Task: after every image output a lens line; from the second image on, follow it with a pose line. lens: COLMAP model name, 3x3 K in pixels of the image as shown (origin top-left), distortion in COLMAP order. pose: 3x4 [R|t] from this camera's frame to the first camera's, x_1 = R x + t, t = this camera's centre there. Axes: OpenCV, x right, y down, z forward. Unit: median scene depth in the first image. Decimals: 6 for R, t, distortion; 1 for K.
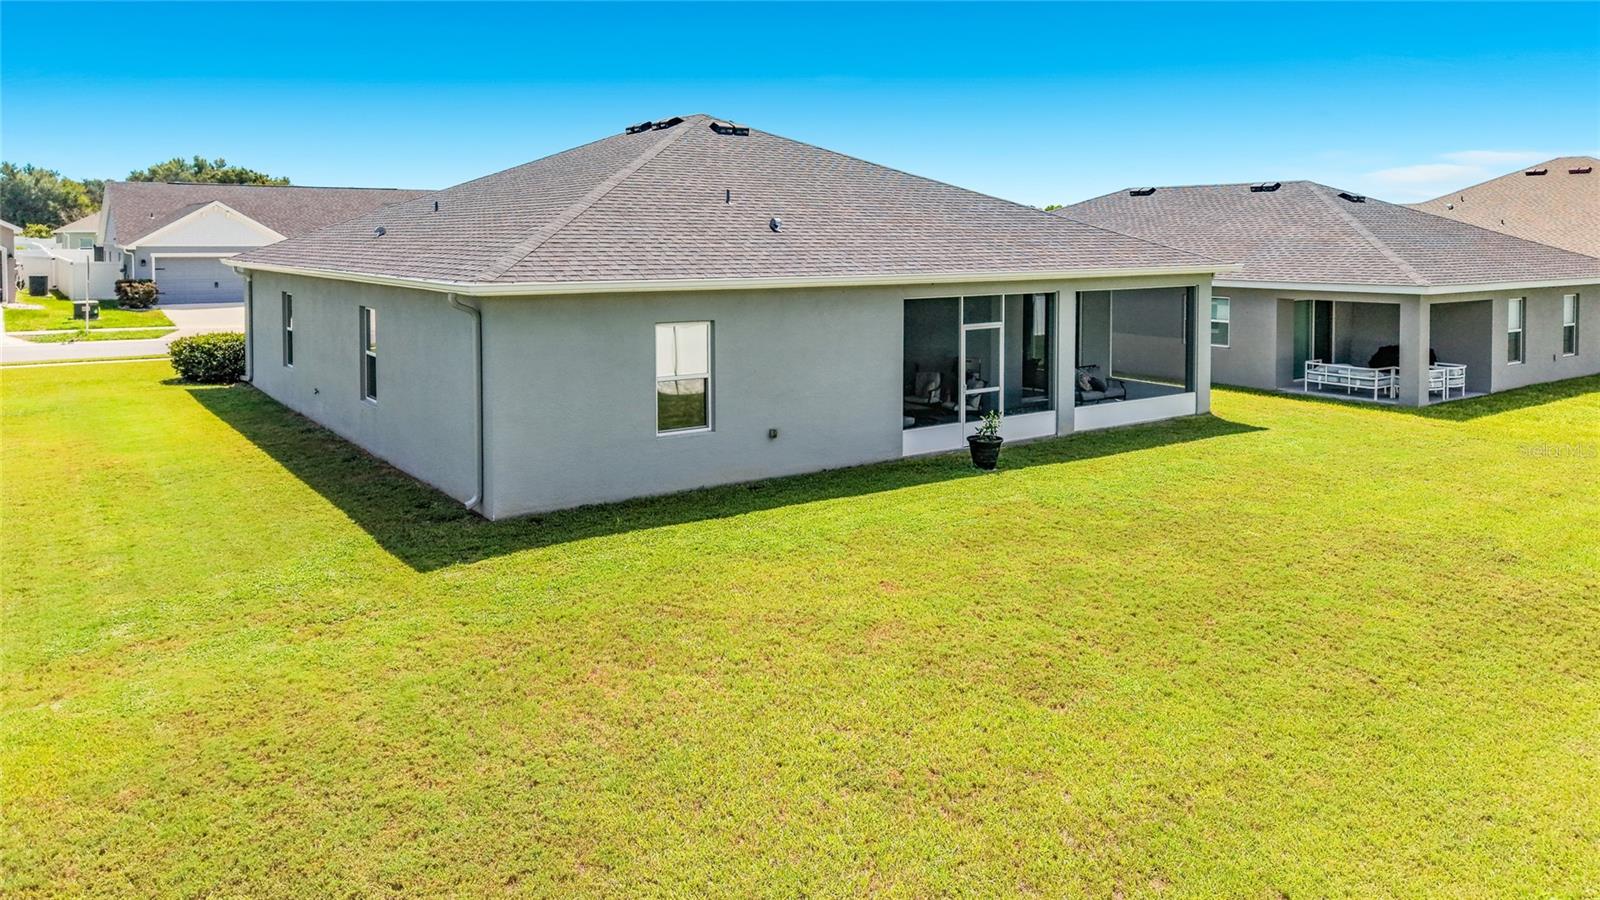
lens RADIAL K [[1119.1, 0, 800.0], [0, 1119.1, 450.0], [0, 0, 1]] dist [0.004613, 0.000308]
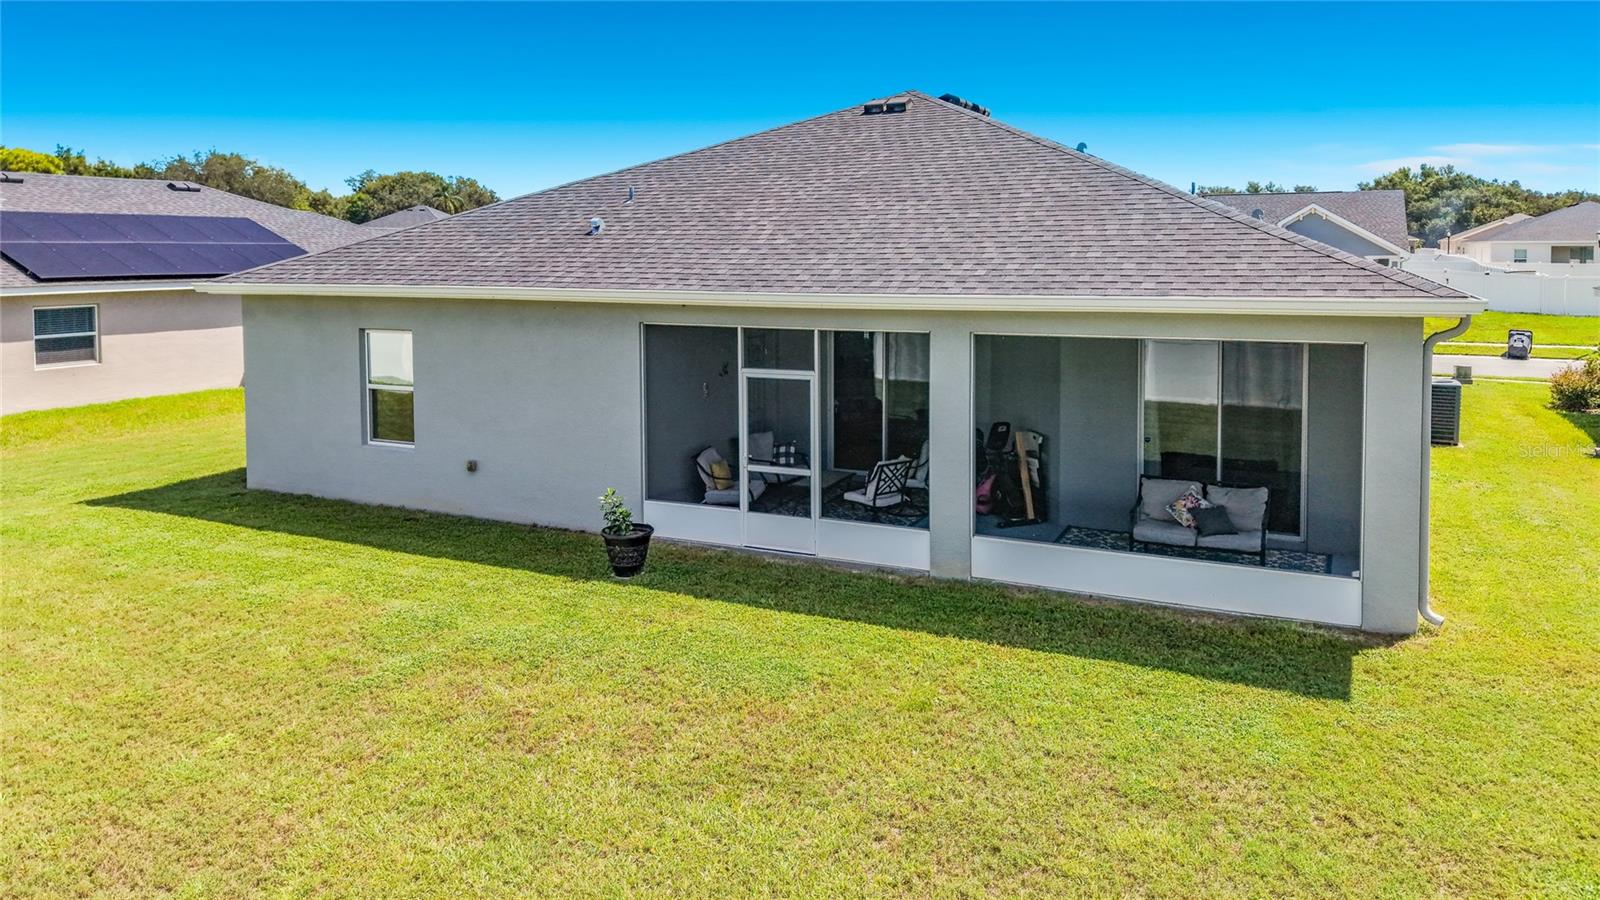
lens RADIAL K [[1119.1, 0, 800.0], [0, 1119.1, 450.0], [0, 0, 1]] dist [0.004613, 0.000308]
pose [[0.494634, 0.155318, -0.855110, 0.735167], [-0.162829, 0.983041, 0.084367, -0.123359], [0.853712, 0.097506, 0.511536, 0.668784]]
